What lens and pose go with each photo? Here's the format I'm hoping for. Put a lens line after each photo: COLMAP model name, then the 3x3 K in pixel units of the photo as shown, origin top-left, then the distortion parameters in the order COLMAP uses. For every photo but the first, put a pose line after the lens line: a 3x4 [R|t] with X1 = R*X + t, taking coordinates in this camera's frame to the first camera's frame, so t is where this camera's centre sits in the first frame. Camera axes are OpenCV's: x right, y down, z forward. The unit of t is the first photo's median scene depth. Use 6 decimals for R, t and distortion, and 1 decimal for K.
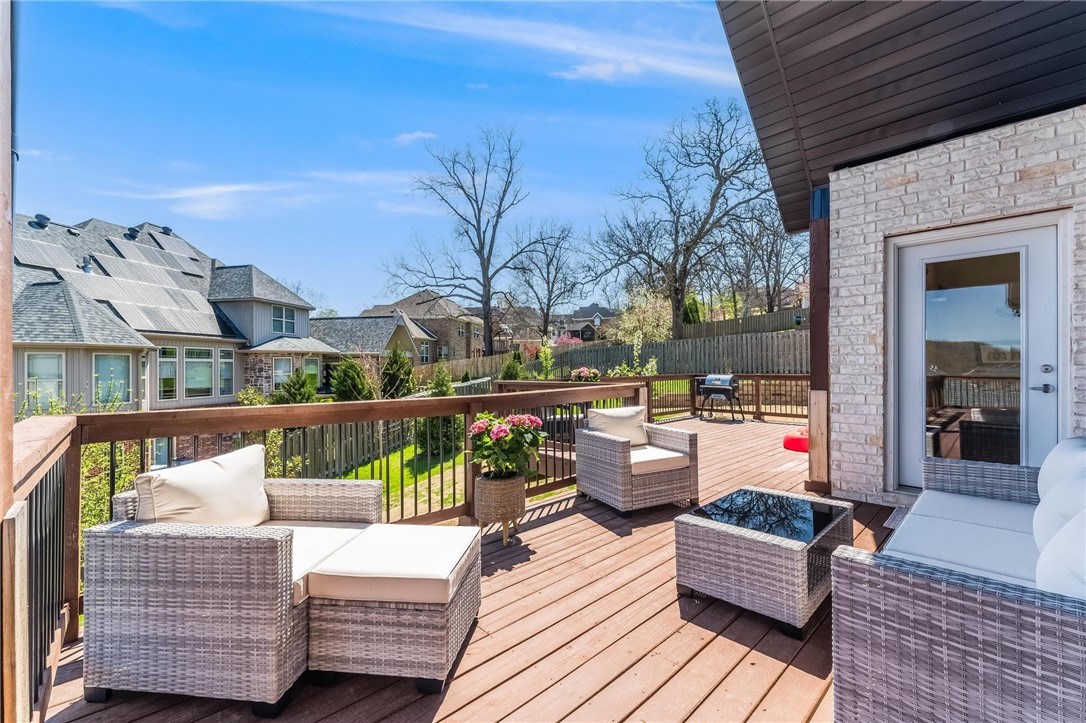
lens RADIAL K [[454.9, 0, 543.0], [0, 454.9, 361.5], [0, 0, 1]] dist [-0.001174, -0.000082]
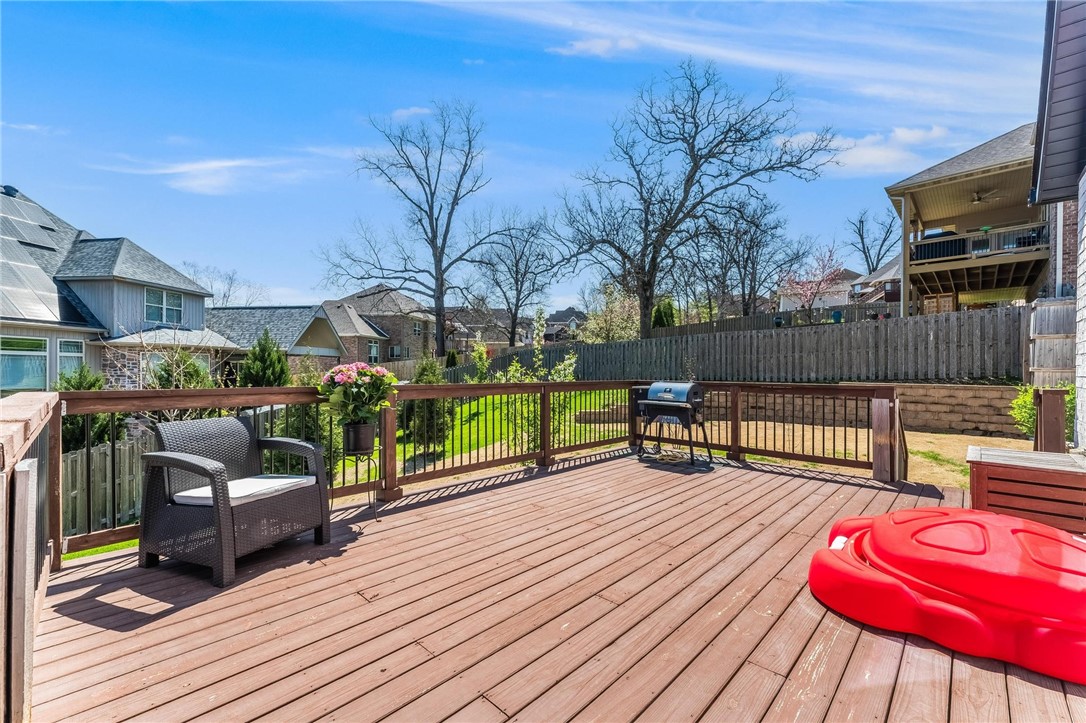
lens RADIAL K [[441.7, 0, 547.2], [0, 441.7, 370.0], [0, 0, 1]] dist [0.001142, 0.000098]
pose [[0.998822, 0.015685, 0.045917, 0.061292], [-0.016093, 0.999834, 0.008540, 0.003271], [-0.045775, -0.009269, 0.998909, 0.133571]]
